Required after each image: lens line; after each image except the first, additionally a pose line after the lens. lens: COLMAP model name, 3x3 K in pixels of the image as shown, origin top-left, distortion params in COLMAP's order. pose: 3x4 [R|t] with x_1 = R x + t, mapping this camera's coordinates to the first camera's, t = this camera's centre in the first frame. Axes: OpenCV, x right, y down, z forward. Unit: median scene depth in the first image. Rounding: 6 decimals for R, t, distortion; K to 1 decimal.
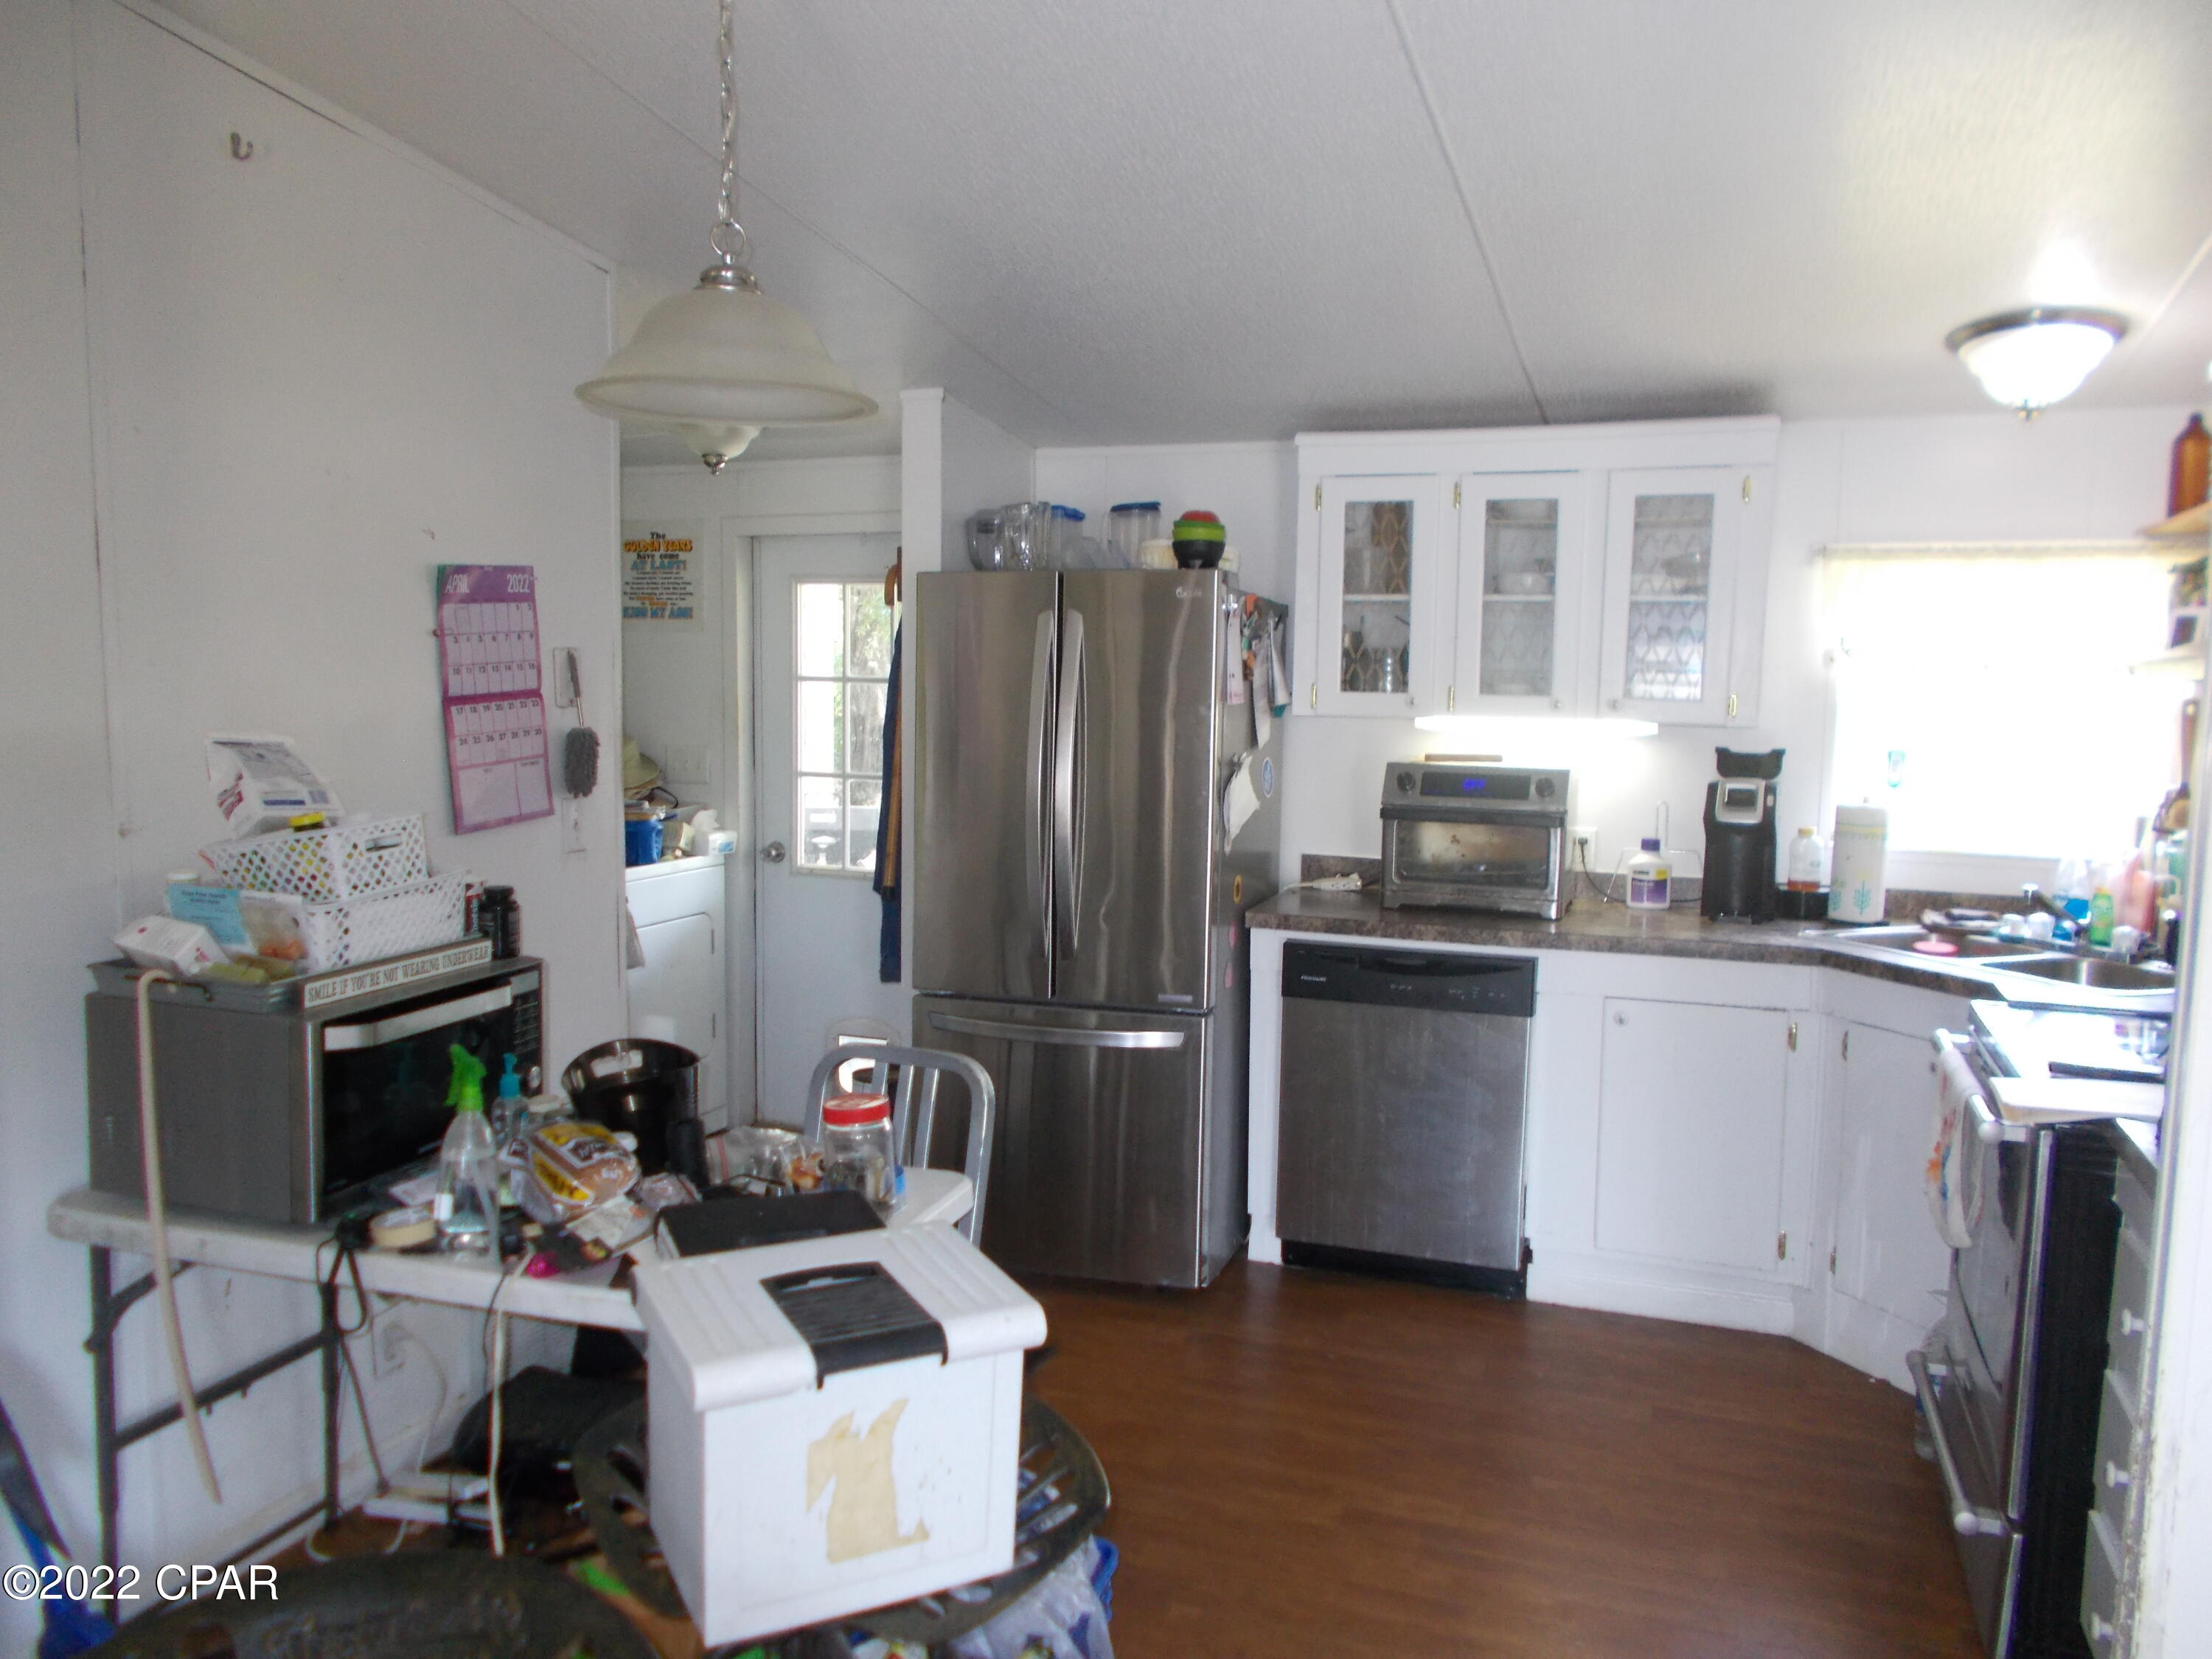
lens RADIAL K [[1691.5, 0, 1106.0], [0, 1691.5, 829.5], [0, 0, 1]] dist [-0.055229, -0.002728]
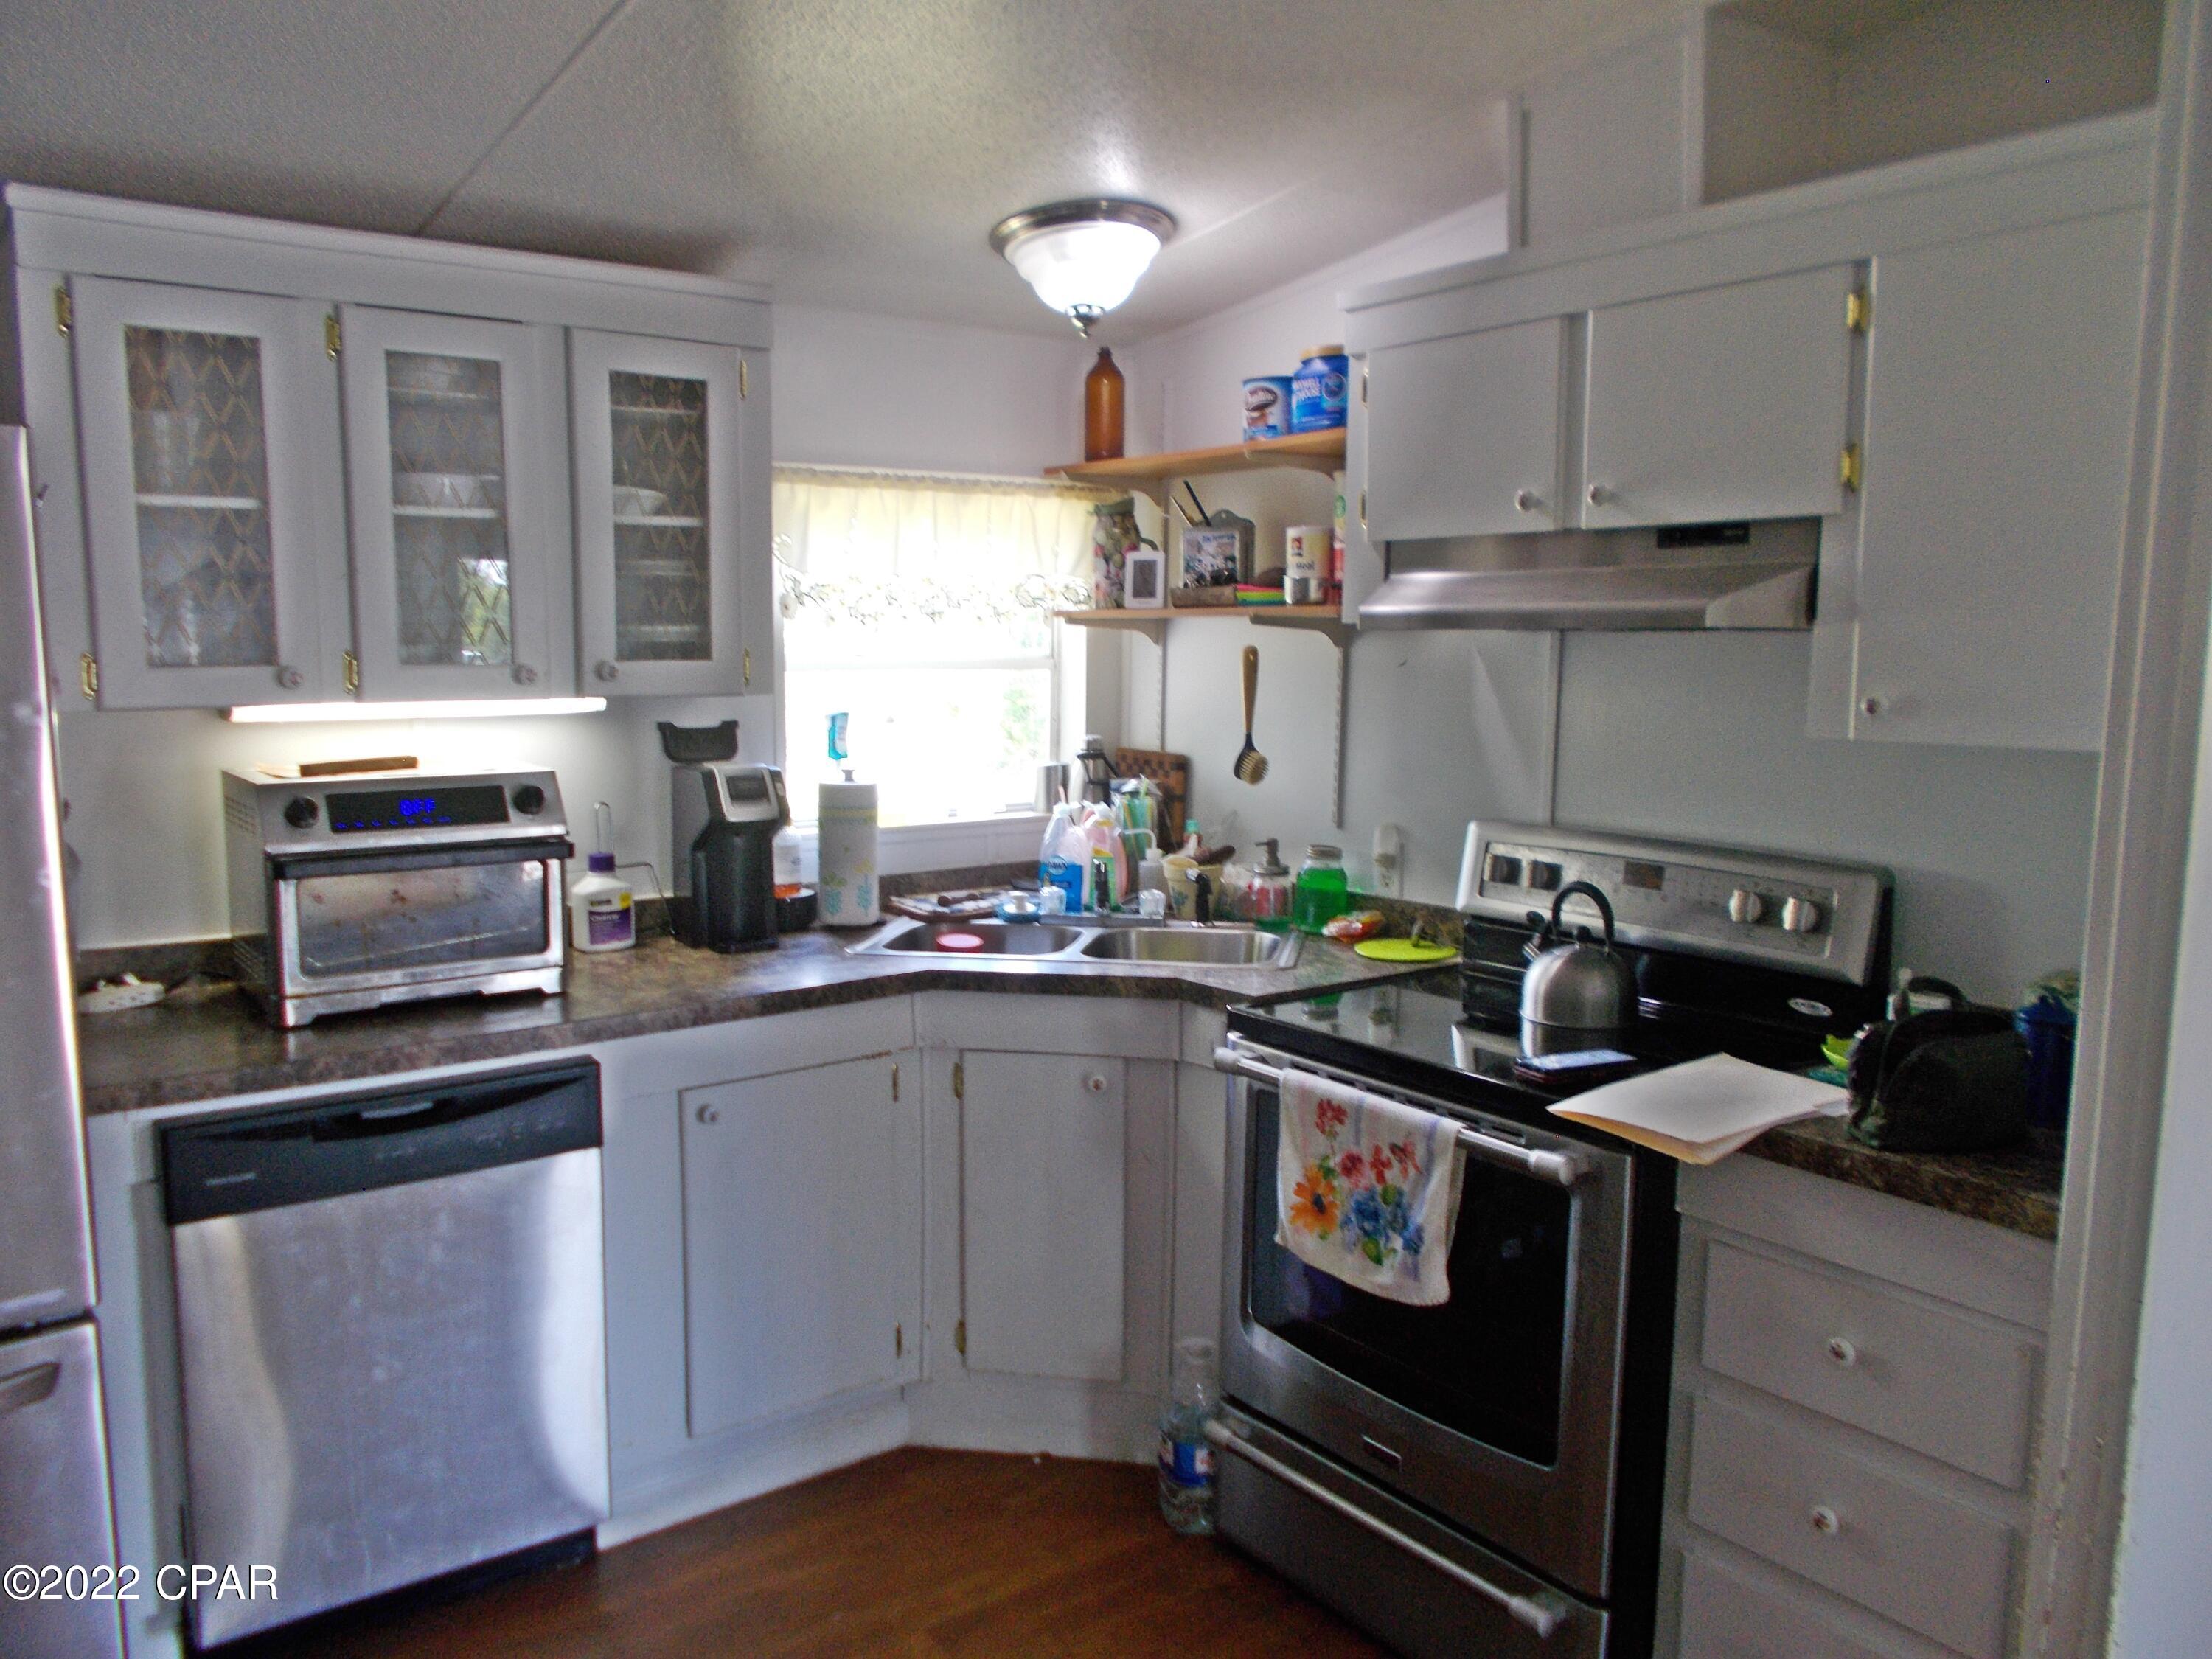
lens RADIAL K [[1643.0, 0, 1108.2], [0, 1643.0, 839.0], [0, 0, 1]] dist [0.009680, 0.001851]
pose [[0.532677, -0.117416, 0.838134, -0.167671], [0.082981, 0.992803, 0.086346, -0.047434], [-0.842241, 0.023555, 0.538587, 0.457751]]
